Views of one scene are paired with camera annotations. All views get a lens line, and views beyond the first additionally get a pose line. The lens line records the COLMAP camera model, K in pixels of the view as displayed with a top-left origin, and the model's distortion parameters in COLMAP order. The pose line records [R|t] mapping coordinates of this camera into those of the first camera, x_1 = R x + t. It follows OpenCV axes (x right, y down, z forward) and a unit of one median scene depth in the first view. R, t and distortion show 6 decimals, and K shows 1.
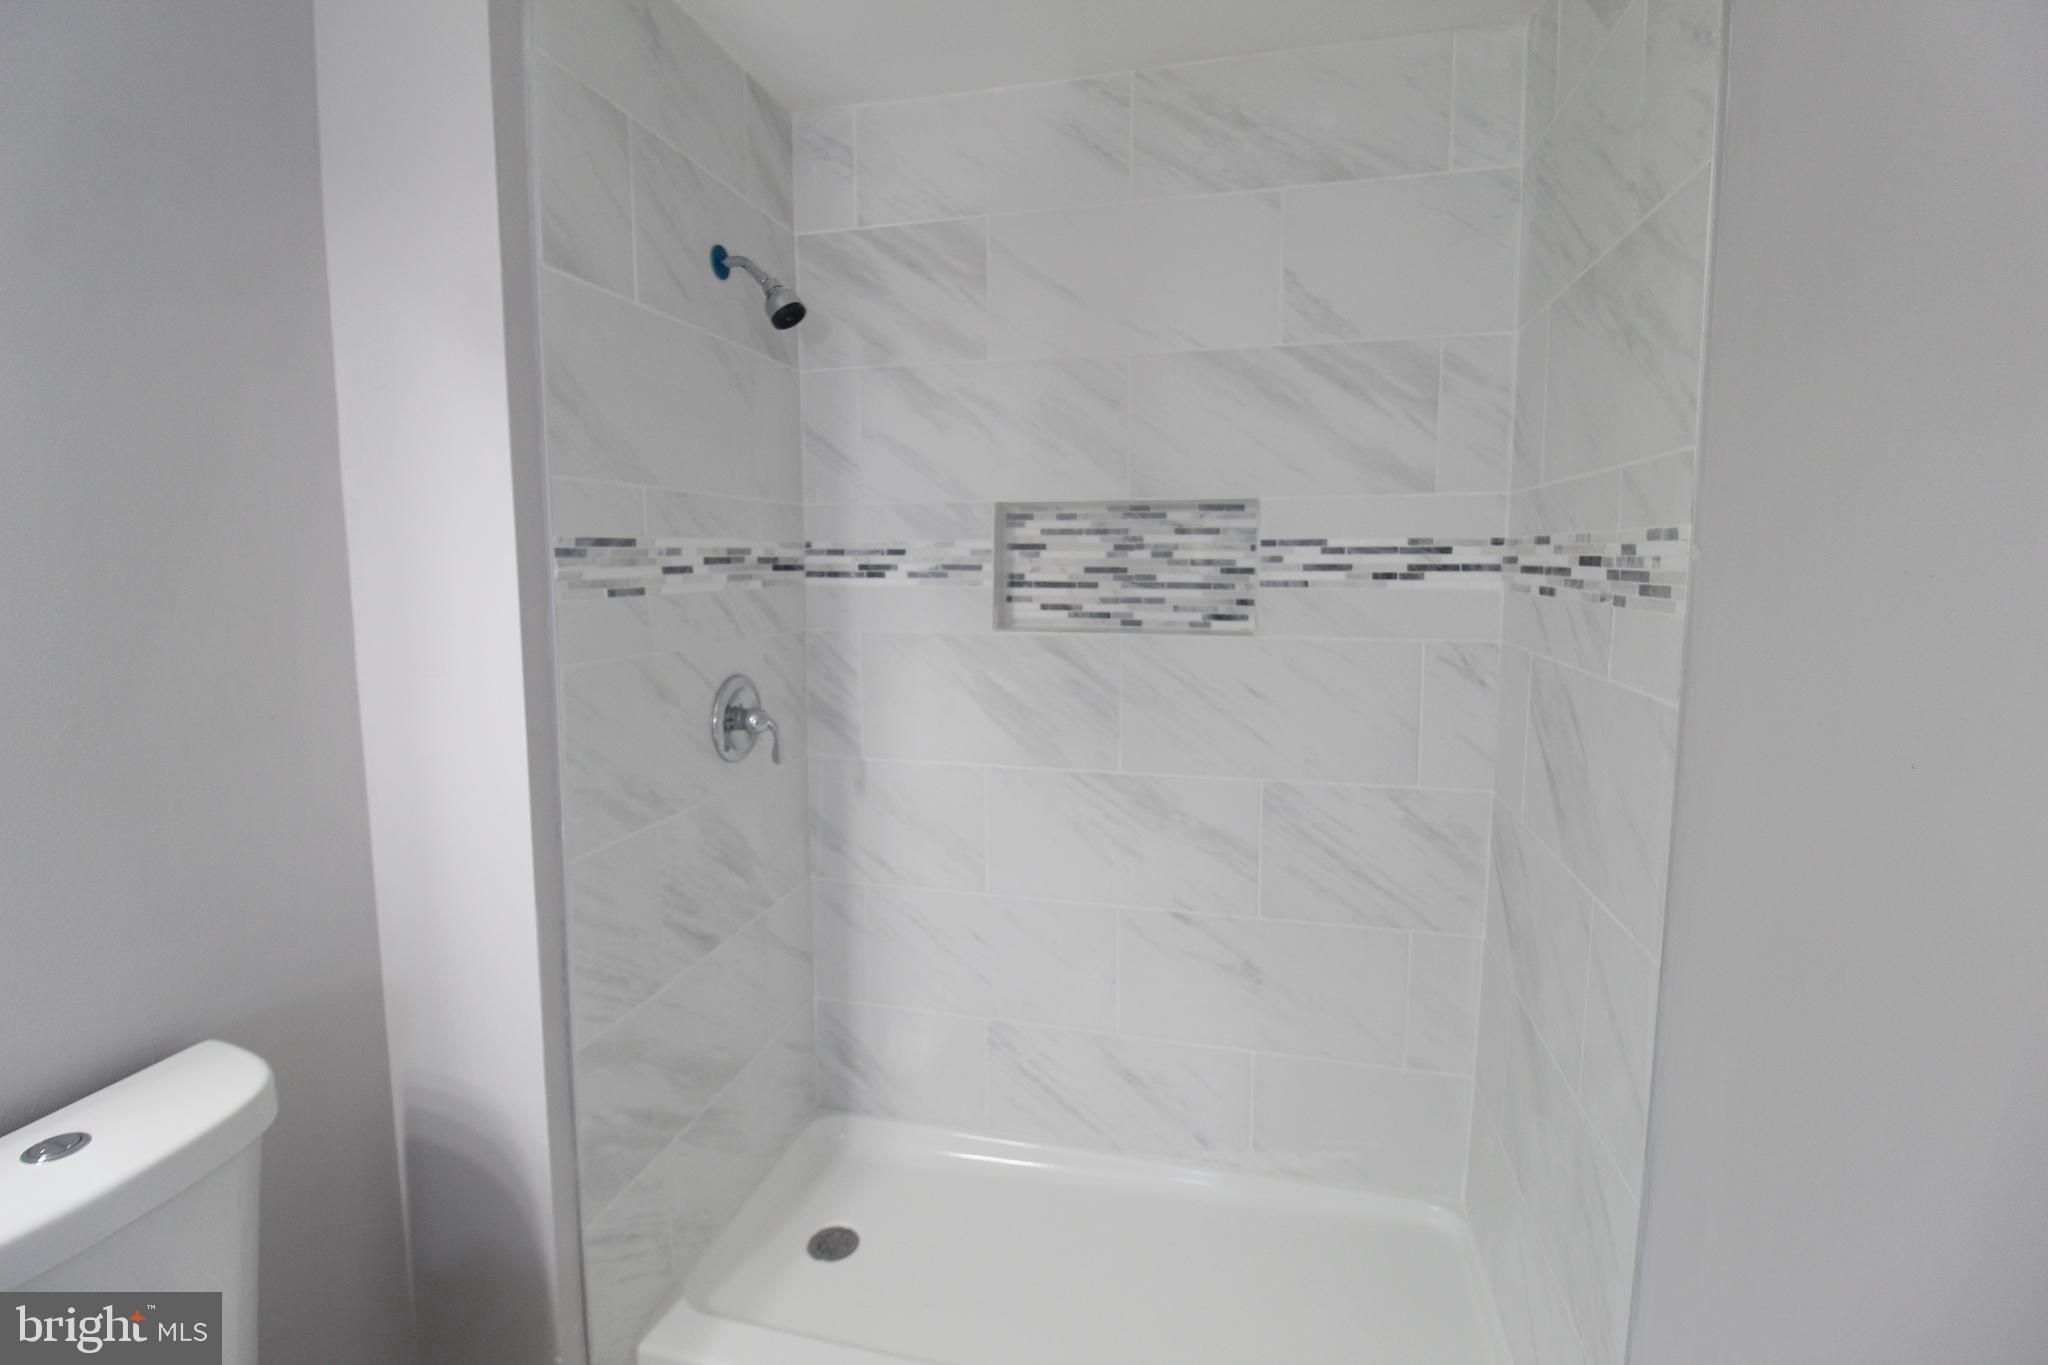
lens RADIAL K [[952.9, 0, 1025.2], [0, 952.9, 679.7], [0, 0, 1]] dist [-0.003698, -0.000256]
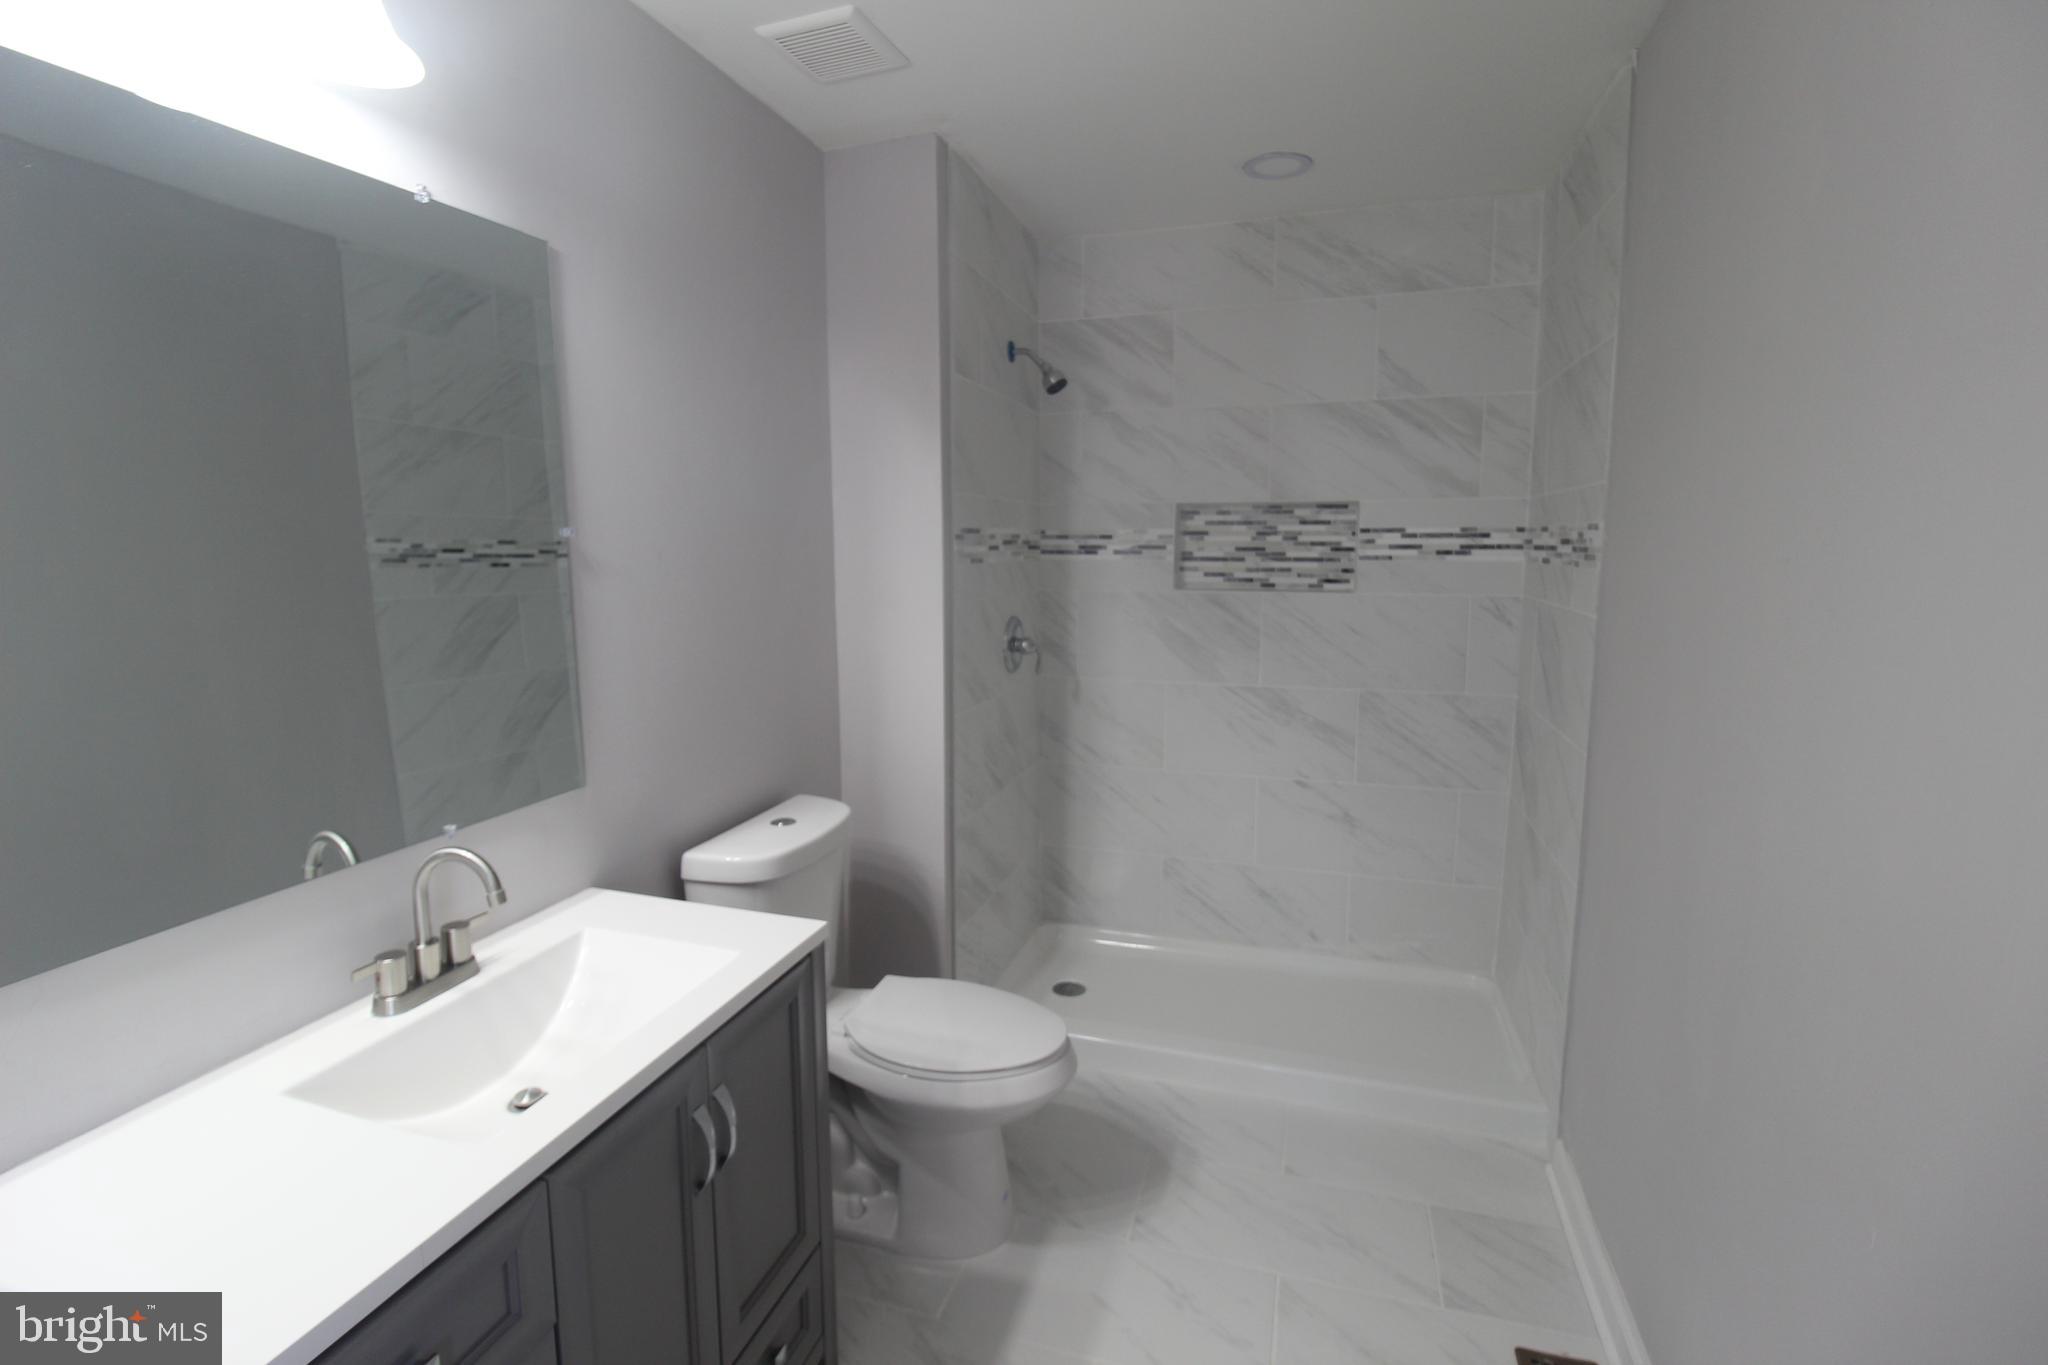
lens RADIAL K [[952.9, 0, 1020.2], [0, 952.9, 675.7], [0, 0, 1]] dist [-0.003698, -0.000256]
pose [[0.997654, 0.008700, -0.067897, -0.184263], [-0.007951, 0.999905, 0.011292, 0.072758], [0.067989, -0.010726, 0.997628, -0.538953]]
